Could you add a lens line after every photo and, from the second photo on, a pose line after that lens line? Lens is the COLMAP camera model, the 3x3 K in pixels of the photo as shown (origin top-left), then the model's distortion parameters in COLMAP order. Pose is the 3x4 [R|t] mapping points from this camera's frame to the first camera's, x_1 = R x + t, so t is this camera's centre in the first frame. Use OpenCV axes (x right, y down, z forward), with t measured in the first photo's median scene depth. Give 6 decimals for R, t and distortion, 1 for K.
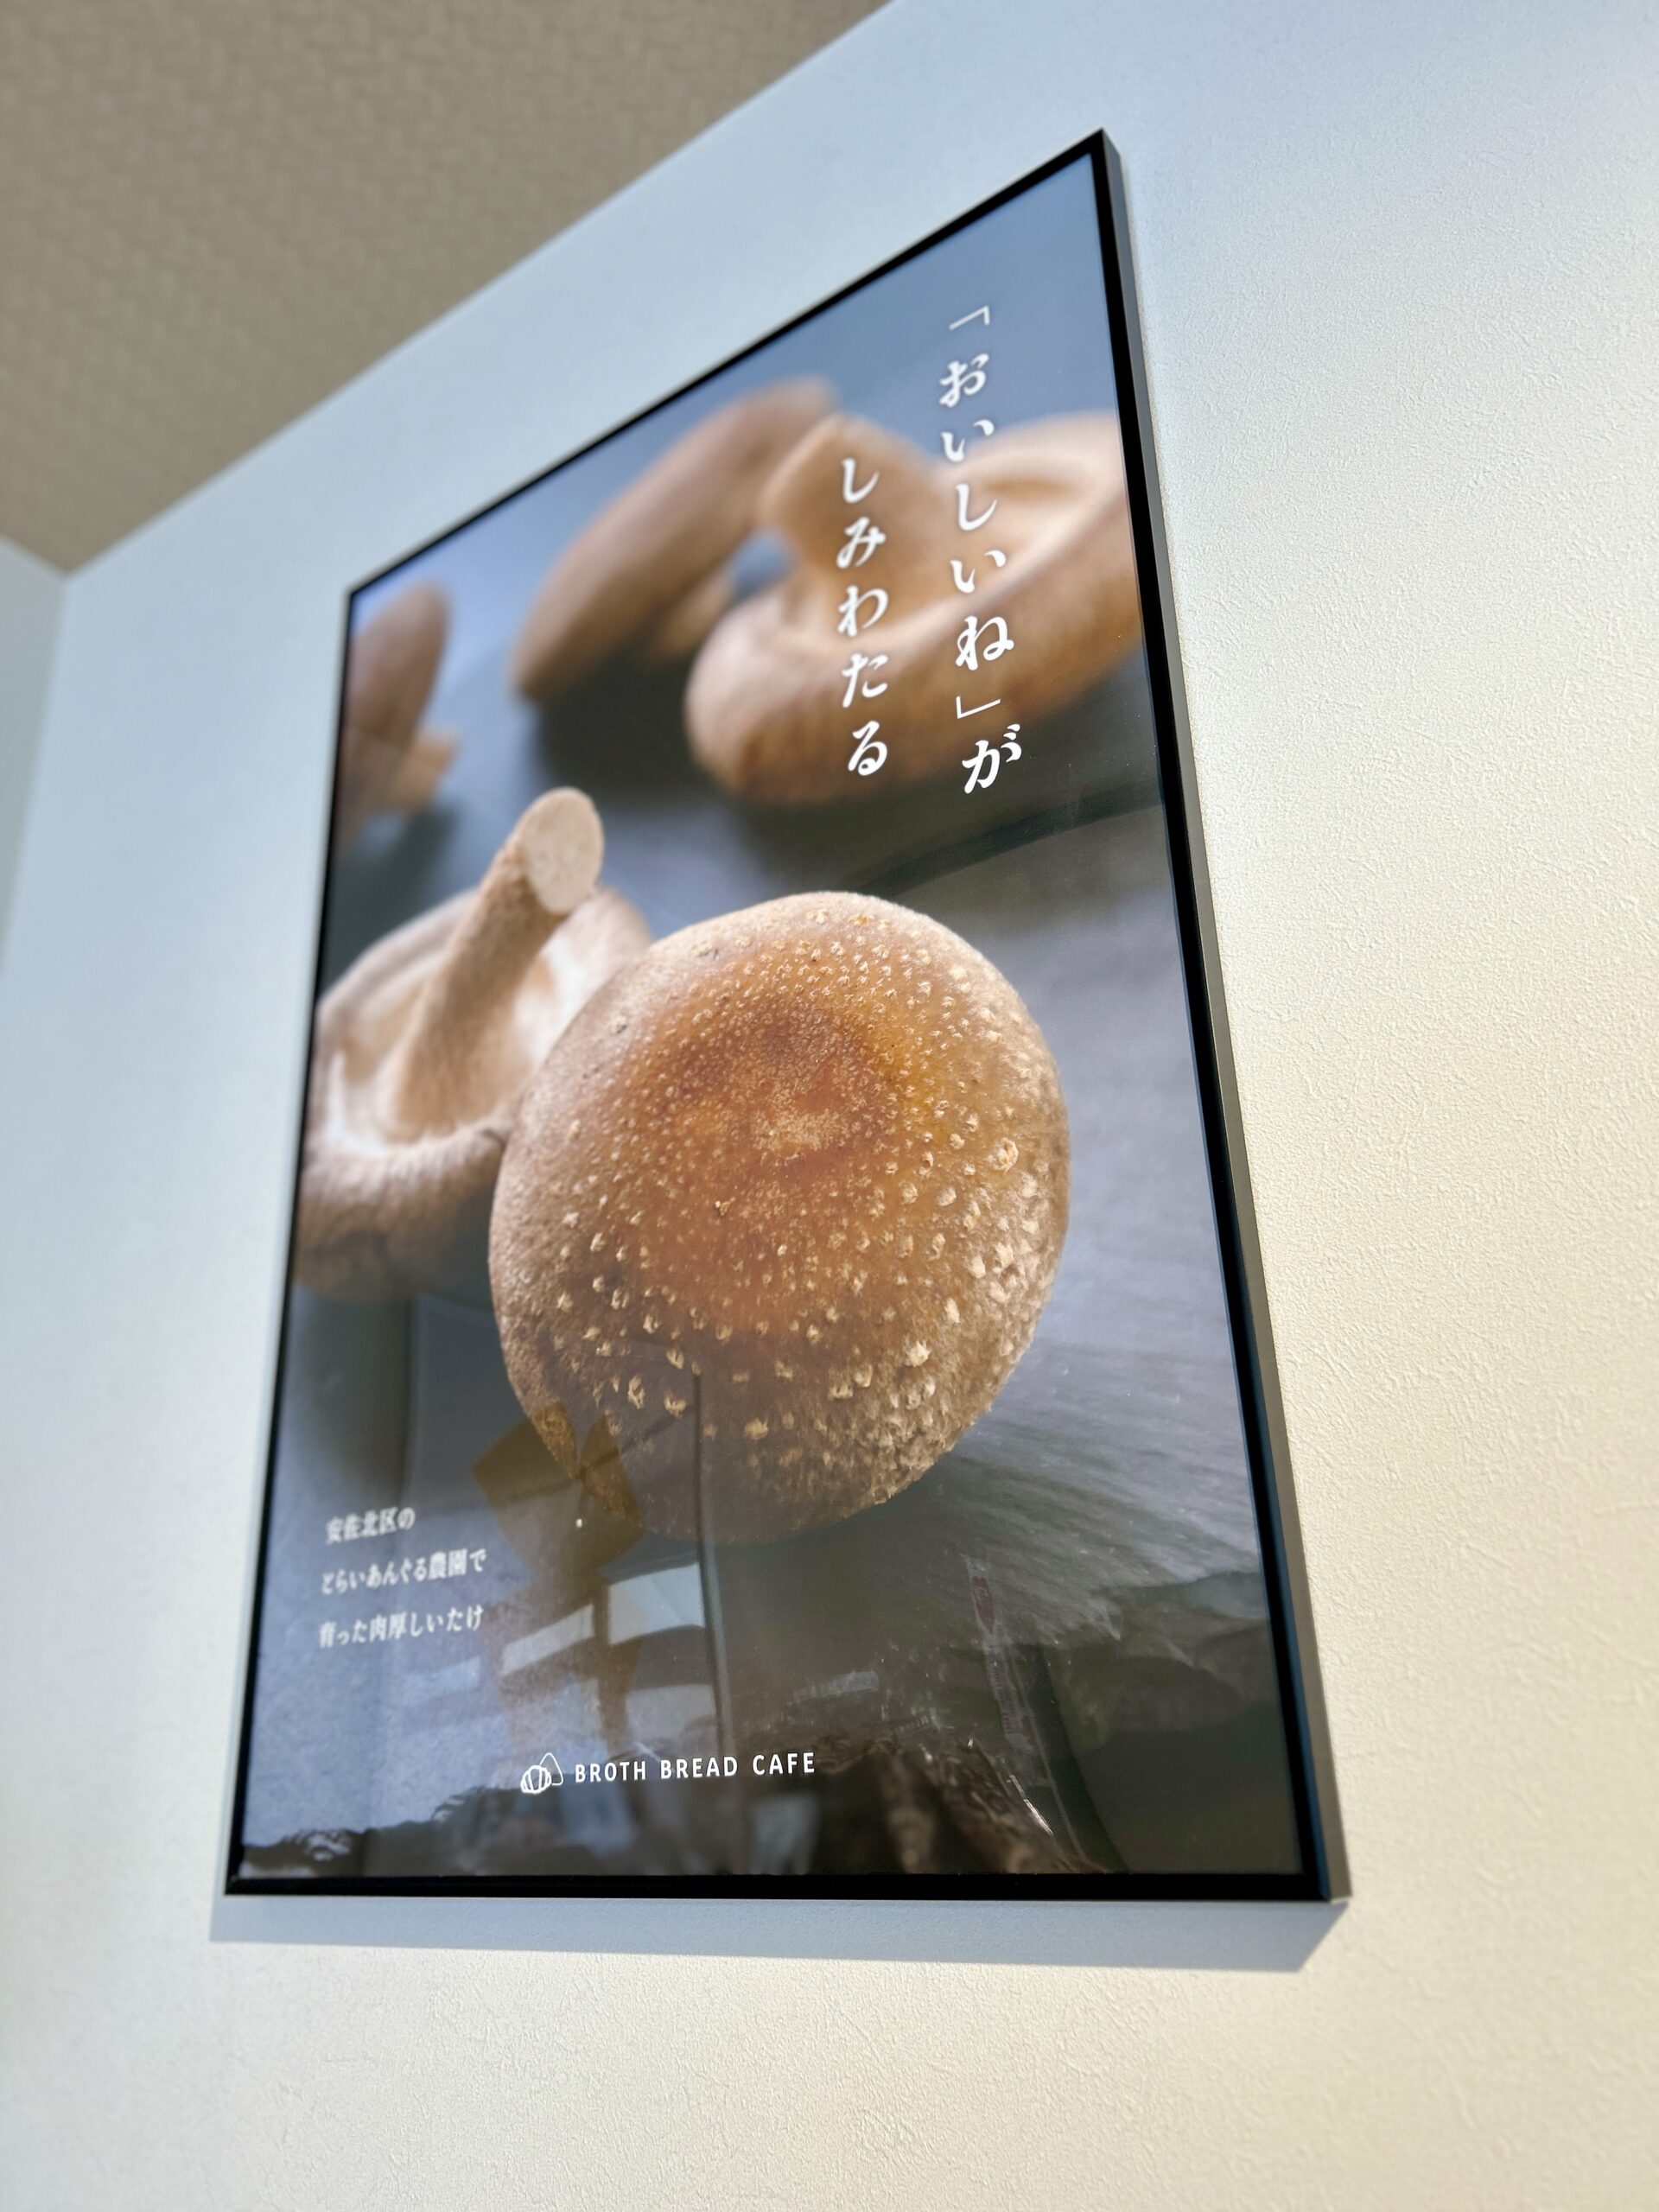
lens RADIAL K [[1661.7, 0, 829.5], [0, 1661.7, 1106.0], [0, 0, 1]] dist [0.033095, -0.036712]
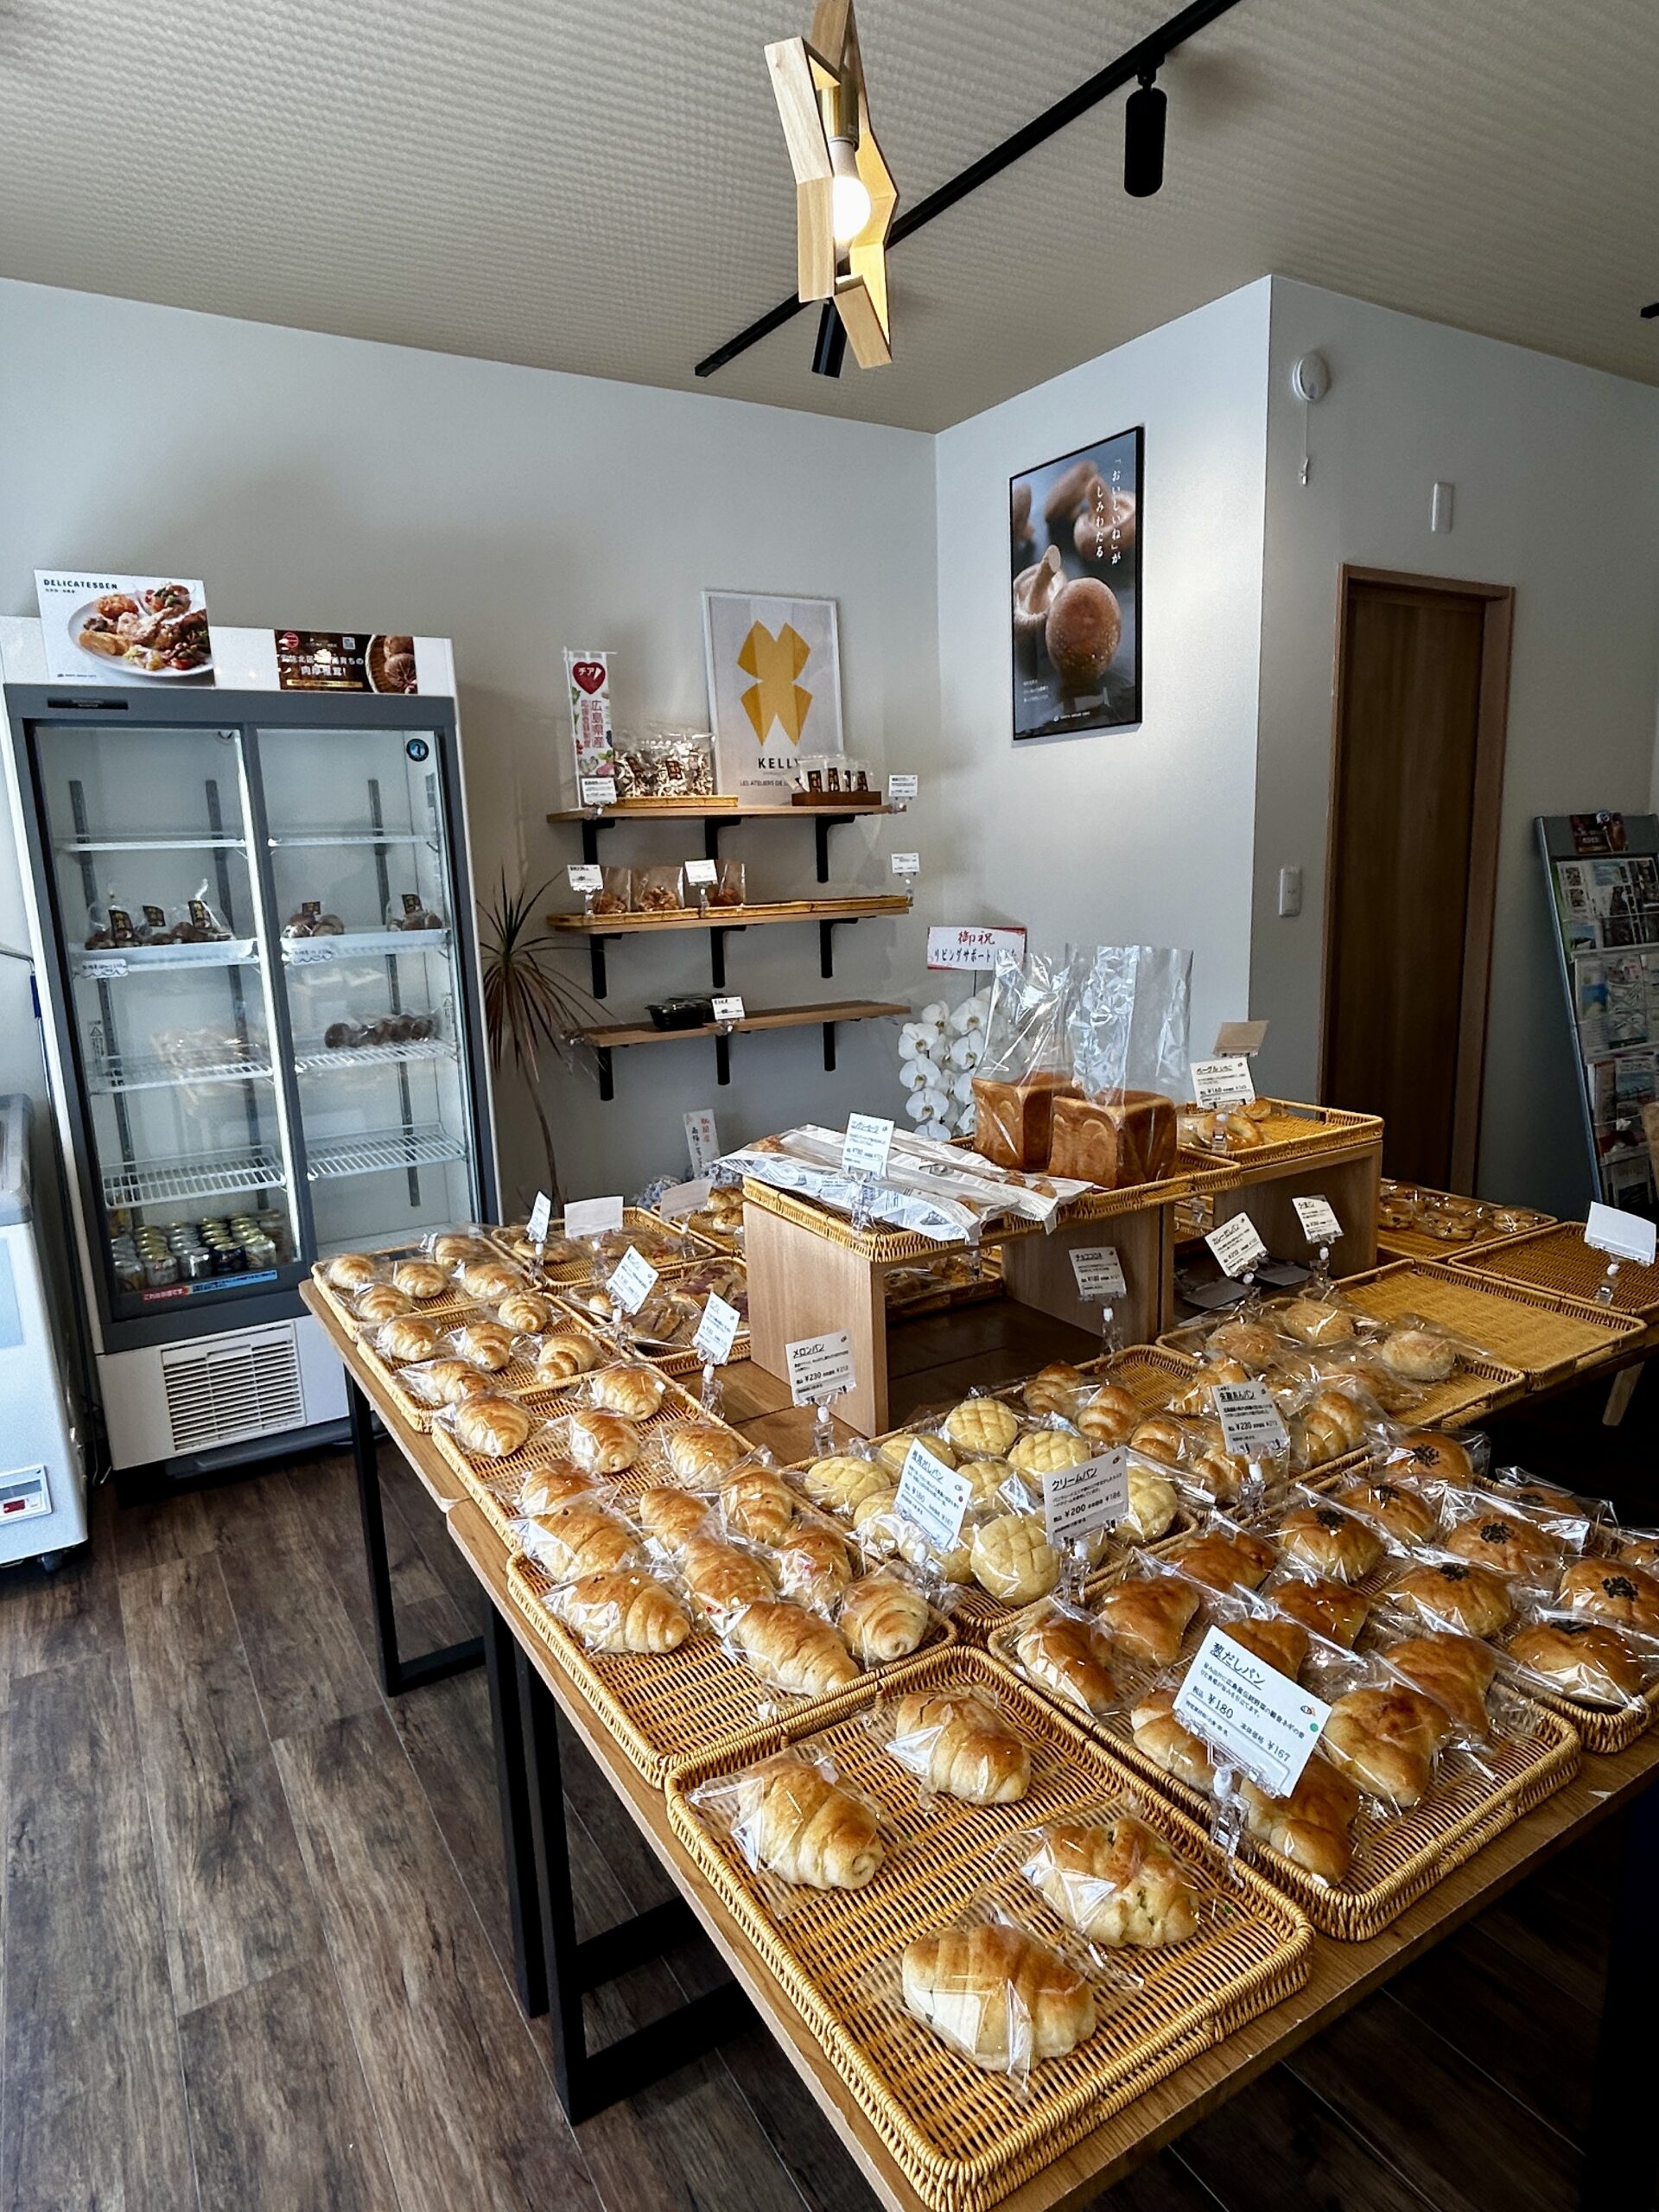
lens RADIAL K [[1307.4, 0, 829.5], [0, 1307.4, 1106.0], [0, 0, 1]] dist [-0.000814, 0.000619]
pose [[0.917871, 0.073106, -0.390088, 1.044421], [0.160063, 0.831220, 0.532403, -1.139094], [0.363171, -0.551116, 0.751251, -3.764547]]
